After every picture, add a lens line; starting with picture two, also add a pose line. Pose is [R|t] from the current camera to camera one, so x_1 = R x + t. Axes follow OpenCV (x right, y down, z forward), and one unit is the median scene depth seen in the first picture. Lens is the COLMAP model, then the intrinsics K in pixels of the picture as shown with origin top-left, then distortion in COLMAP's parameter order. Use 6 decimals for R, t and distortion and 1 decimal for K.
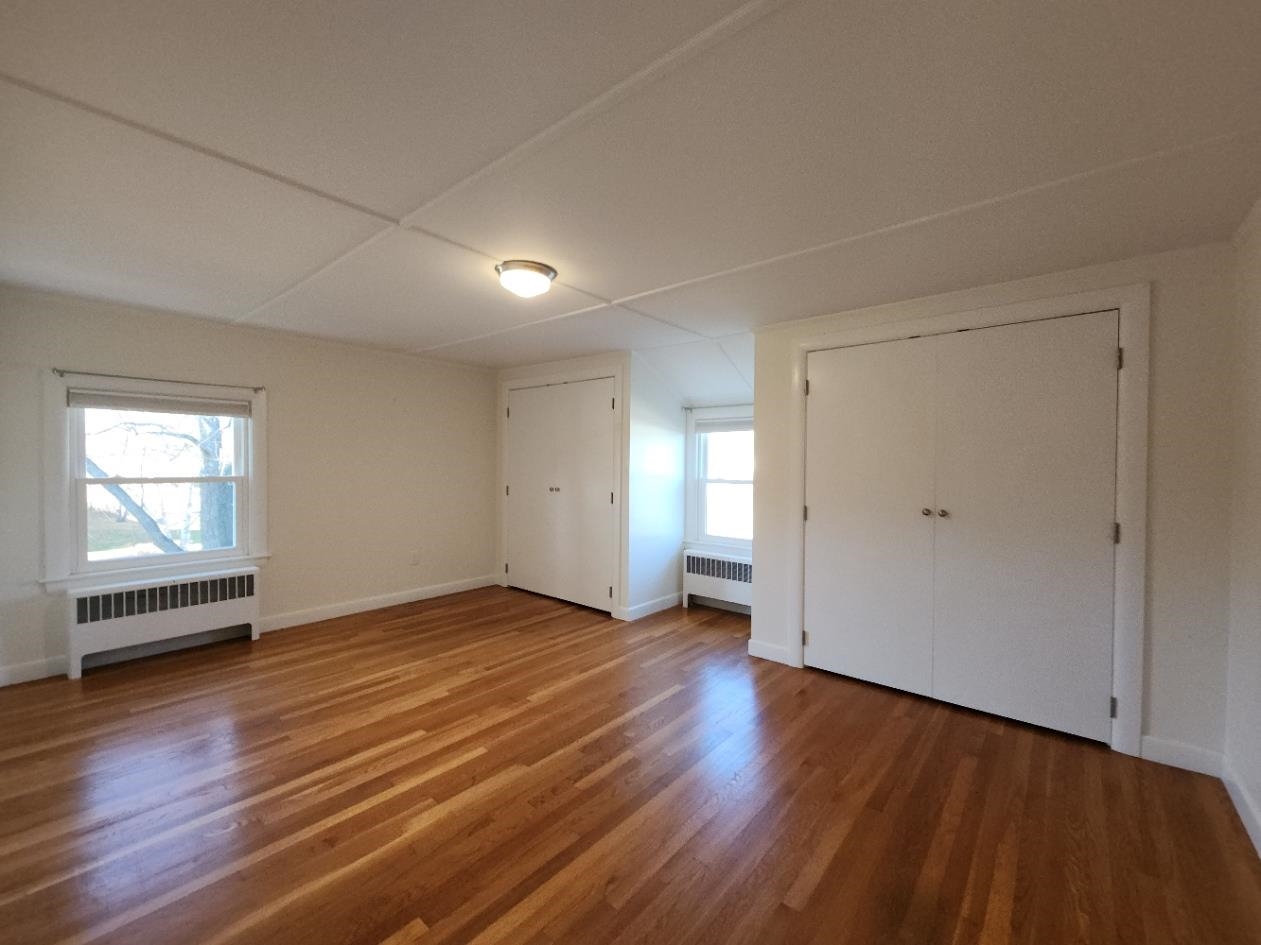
lens RADIAL K [[507.9, 0, 631.5], [0, 507.9, 473.7], [0, 0, 1]] dist [-0.000082, -0.000190]
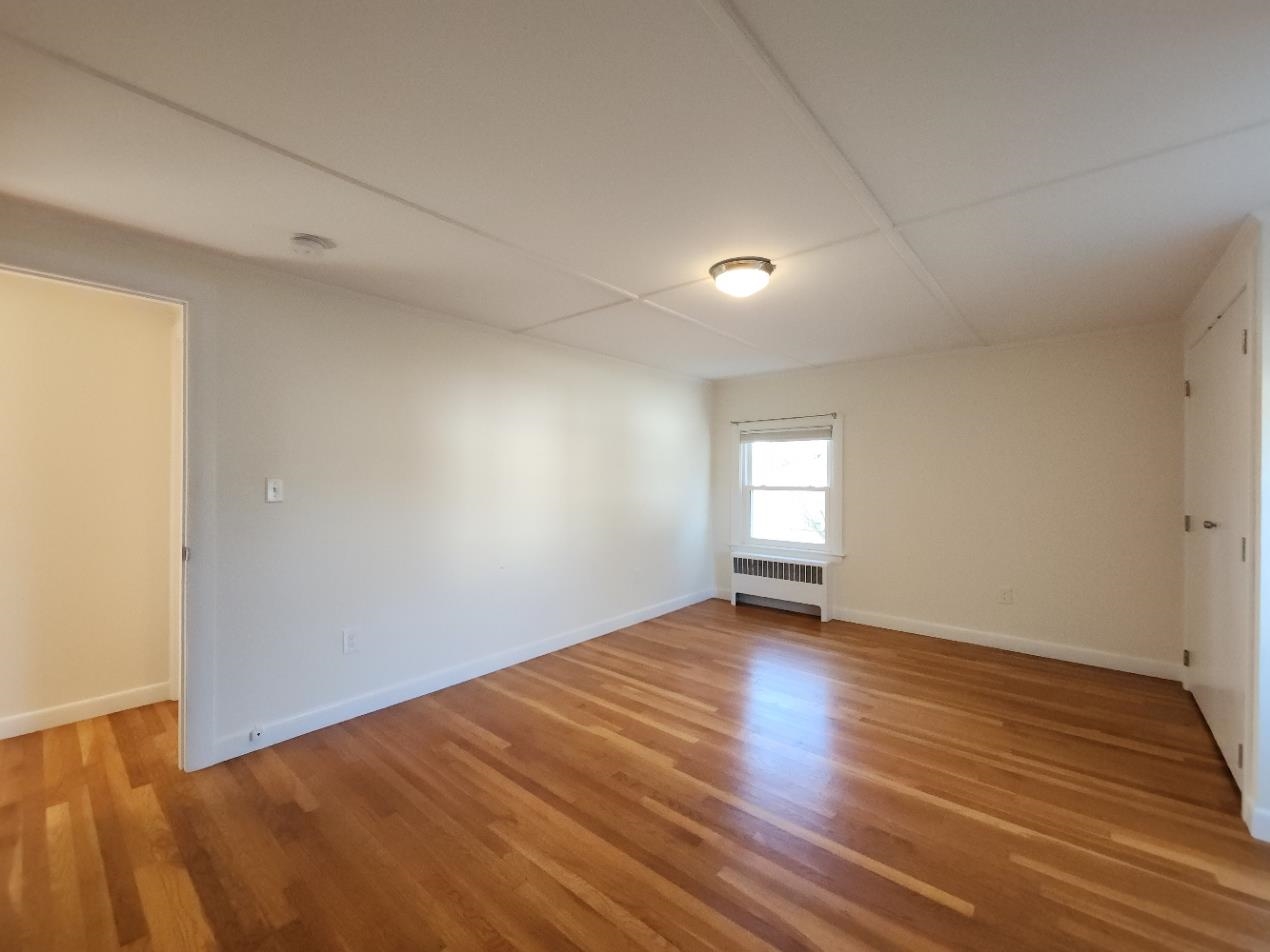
lens RADIAL K [[523.4, 0, 639.9], [0, 523.4, 483.9], [0, 0, 1]] dist [0.003456, -0.002908]
pose [[0.004791, 0.009270, -0.999946, 0.531159], [-0.023916, 0.999672, 0.009152, -0.004087], [0.999703, 0.023870, 0.005011, 0.568635]]
